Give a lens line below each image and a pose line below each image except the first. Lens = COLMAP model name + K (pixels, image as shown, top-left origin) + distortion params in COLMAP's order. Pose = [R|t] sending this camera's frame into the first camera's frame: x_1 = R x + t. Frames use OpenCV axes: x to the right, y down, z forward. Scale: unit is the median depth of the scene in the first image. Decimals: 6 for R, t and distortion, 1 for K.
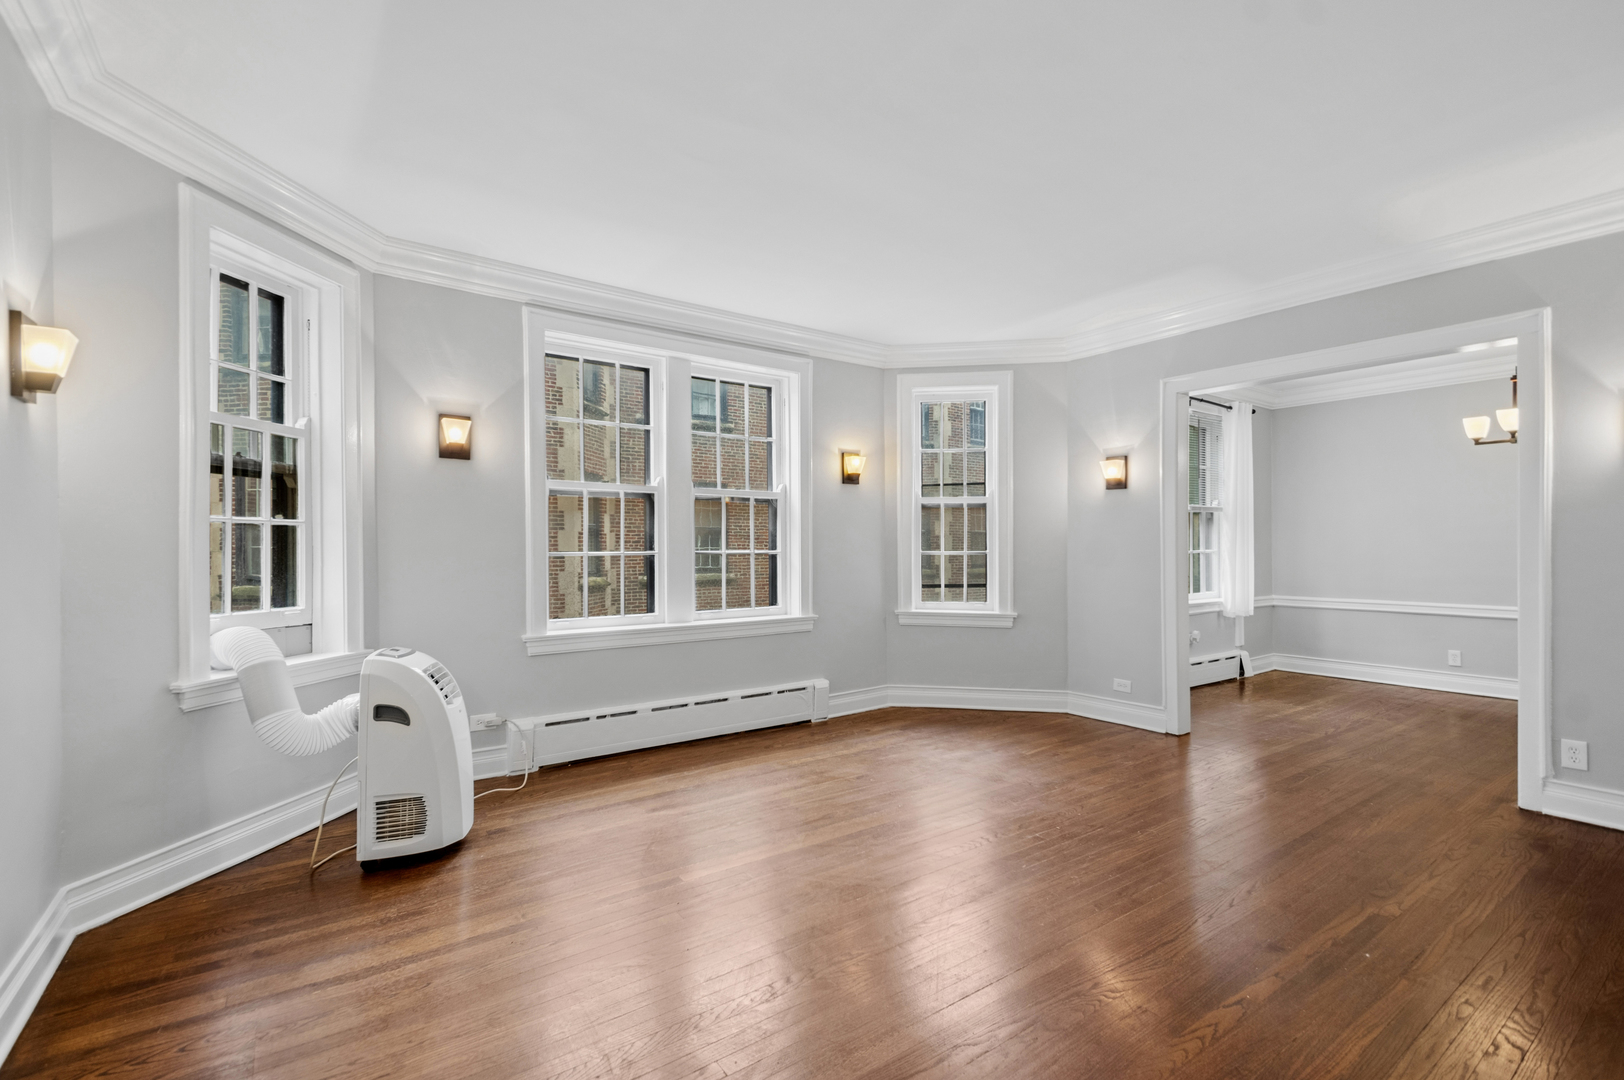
lens RADIAL K [[724.5, 0, 833.6], [0, 724.5, 538.7], [0, 0, 1]] dist [0.009541, -0.007278]
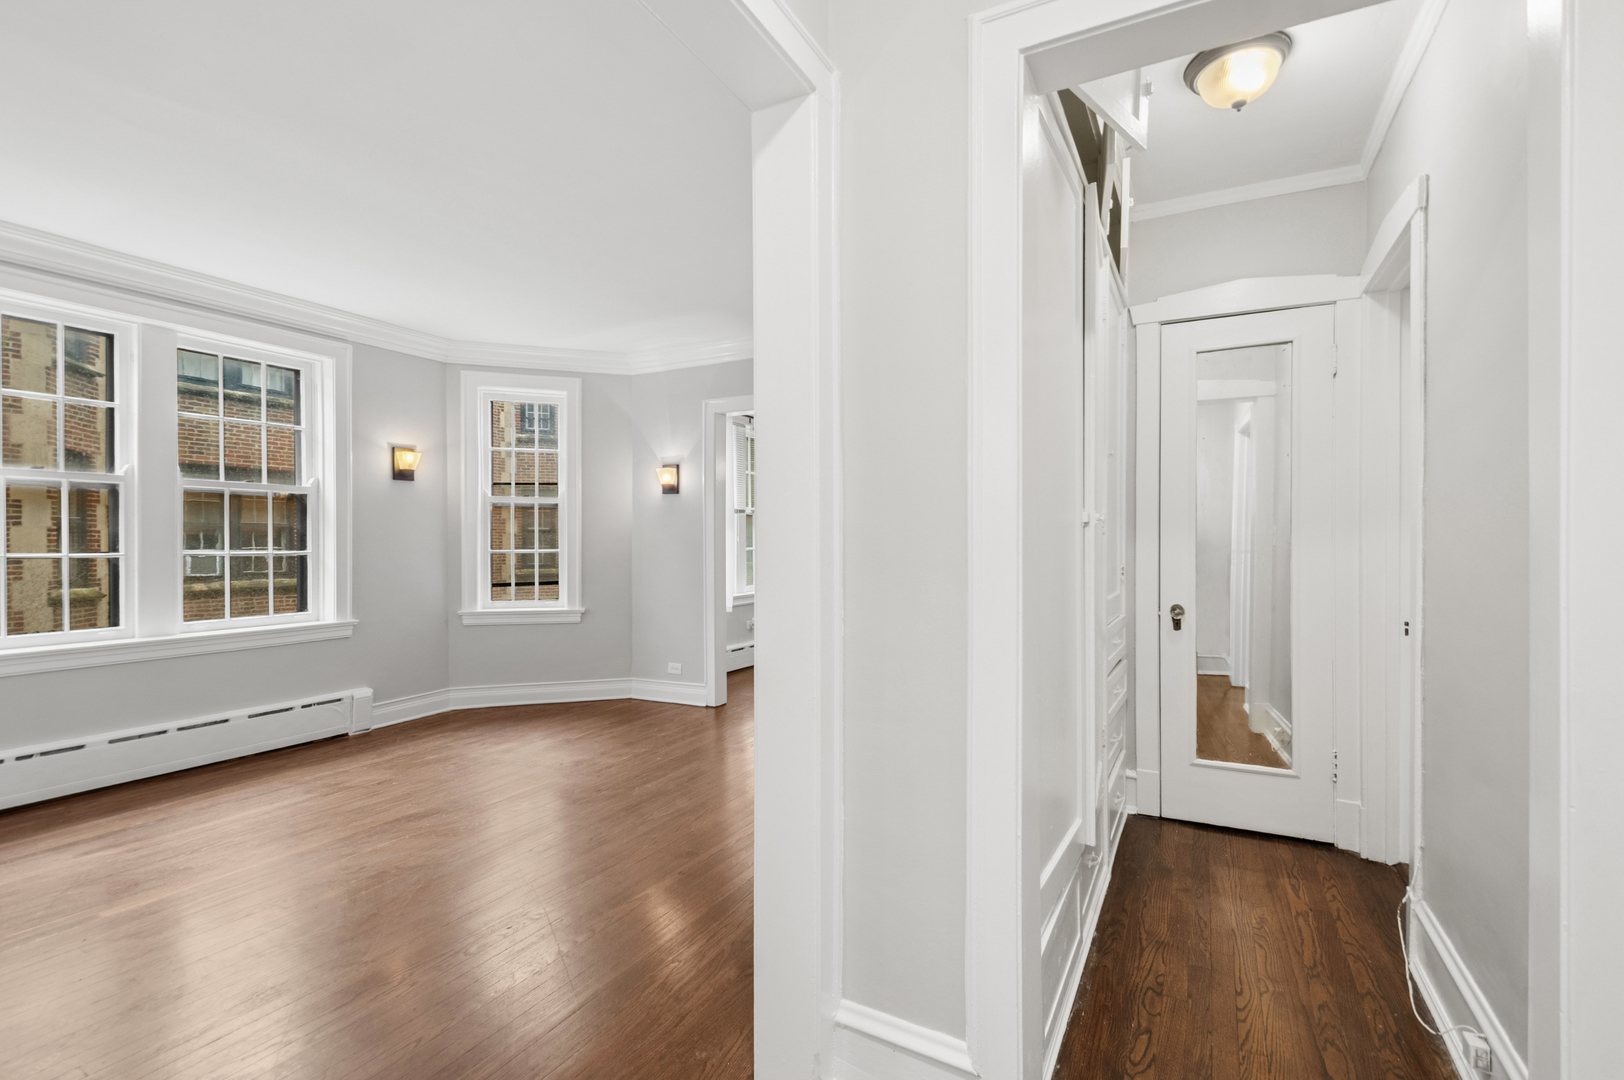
lens RADIAL K [[724.5, 0, 829.4], [0, 724.5, 536.2], [0, 0, 1]] dist [0.009541, -0.007278]
pose [[0.894408, 0.000721, 0.447251, 0.109209], [-0.000588, 1.000000, -0.000436, -0.002484], [-0.447251, 0.000126, 0.894409, -0.115604]]
